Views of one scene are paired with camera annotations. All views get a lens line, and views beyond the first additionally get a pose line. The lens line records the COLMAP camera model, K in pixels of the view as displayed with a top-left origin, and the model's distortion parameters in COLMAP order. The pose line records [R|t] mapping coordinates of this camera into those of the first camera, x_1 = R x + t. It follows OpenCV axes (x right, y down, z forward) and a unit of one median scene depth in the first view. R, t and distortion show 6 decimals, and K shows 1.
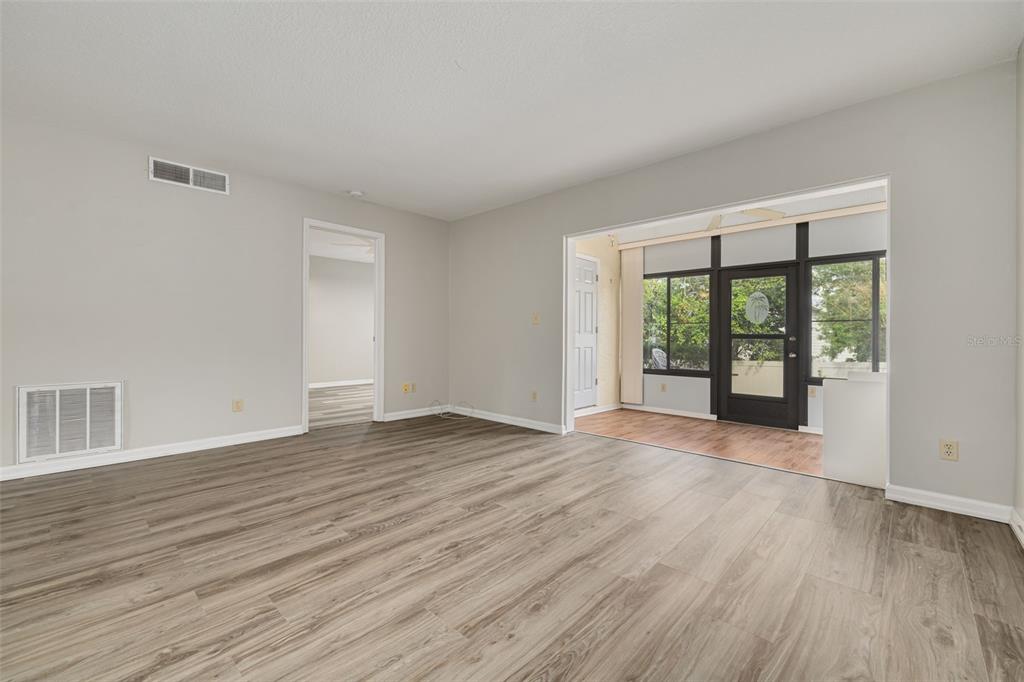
lens RADIAL K [[429.8, 0, 505.7], [0, 429.8, 336.2], [0, 0, 1]] dist [-0.002169, -0.000427]
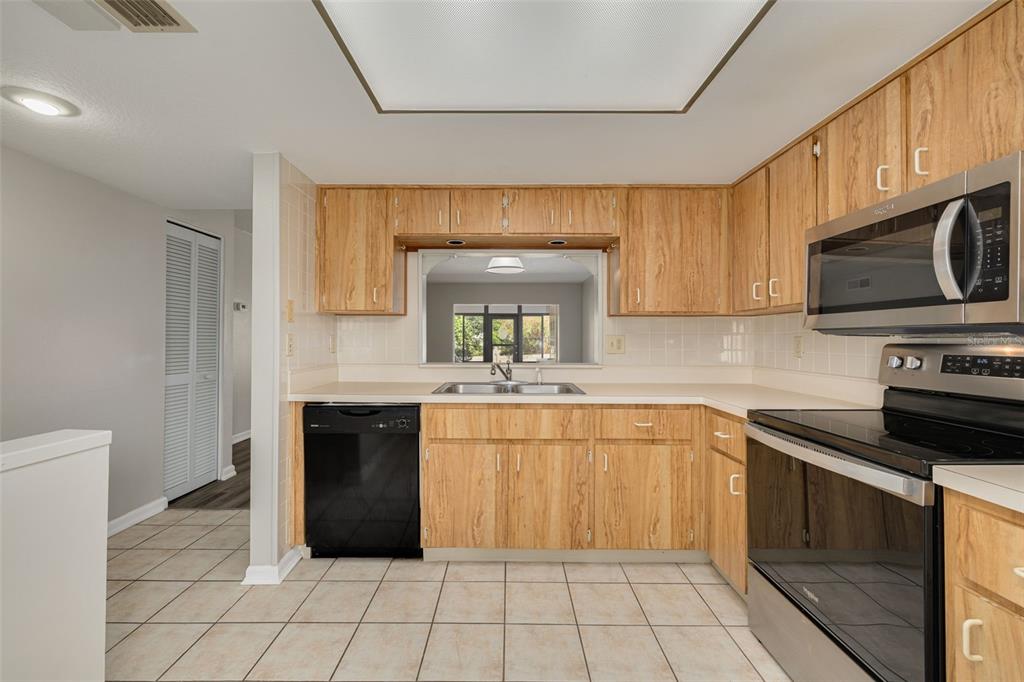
lens RADIAL K [[427.8, 0, 508.9], [0, 427.8, 338.3], [0, 0, 1]] dist [-0.001172, -0.000067]
pose [[0.721828, -0.007089, 0.692037, -1.612066], [0.003679, 0.999973, 0.006406, -0.081791], [-0.692063, -0.002078, 0.721834, -1.113350]]
